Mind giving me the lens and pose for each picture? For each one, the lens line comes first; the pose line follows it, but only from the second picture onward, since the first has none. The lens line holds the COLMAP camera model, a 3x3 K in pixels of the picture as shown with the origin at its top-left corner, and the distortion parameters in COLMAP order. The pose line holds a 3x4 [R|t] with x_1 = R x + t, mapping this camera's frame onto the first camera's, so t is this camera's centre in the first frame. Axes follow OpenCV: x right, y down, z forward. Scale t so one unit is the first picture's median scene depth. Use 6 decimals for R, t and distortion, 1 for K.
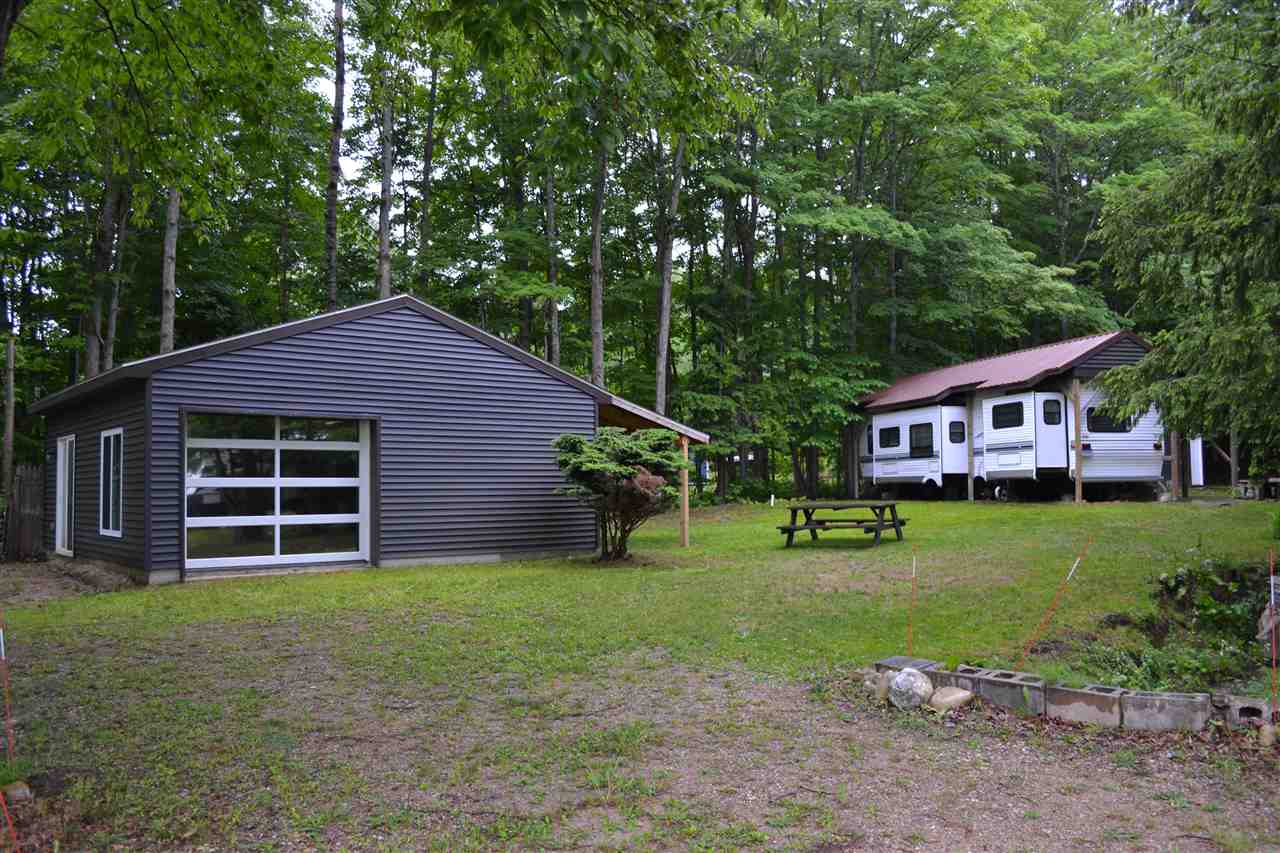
lens RADIAL K [[961.5, 0, 638.8], [0, 961.5, 429.2], [0, 0, 1]] dist [-0.079187, -0.004475]
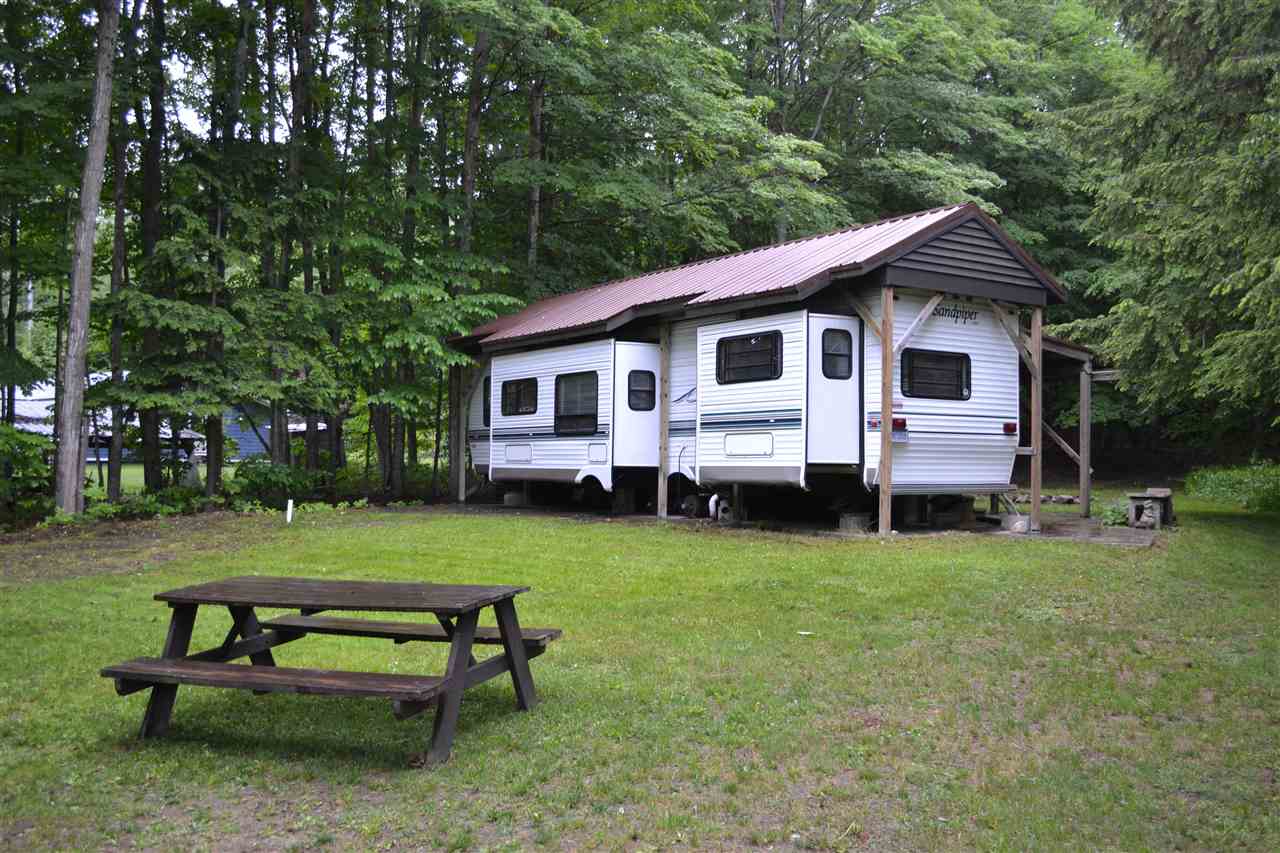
lens RADIAL K [[1190.4, 0, 640.1], [0, 1190.4, 429.7], [0, 0, 1]] dist [-0.025756, 0.000000]
pose [[0.938008, 0.029414, 0.345364, 0.101373], [-0.039763, 0.998946, 0.022918, 0.009926], [-0.344326, -0.035230, 0.938189, 0.368785]]
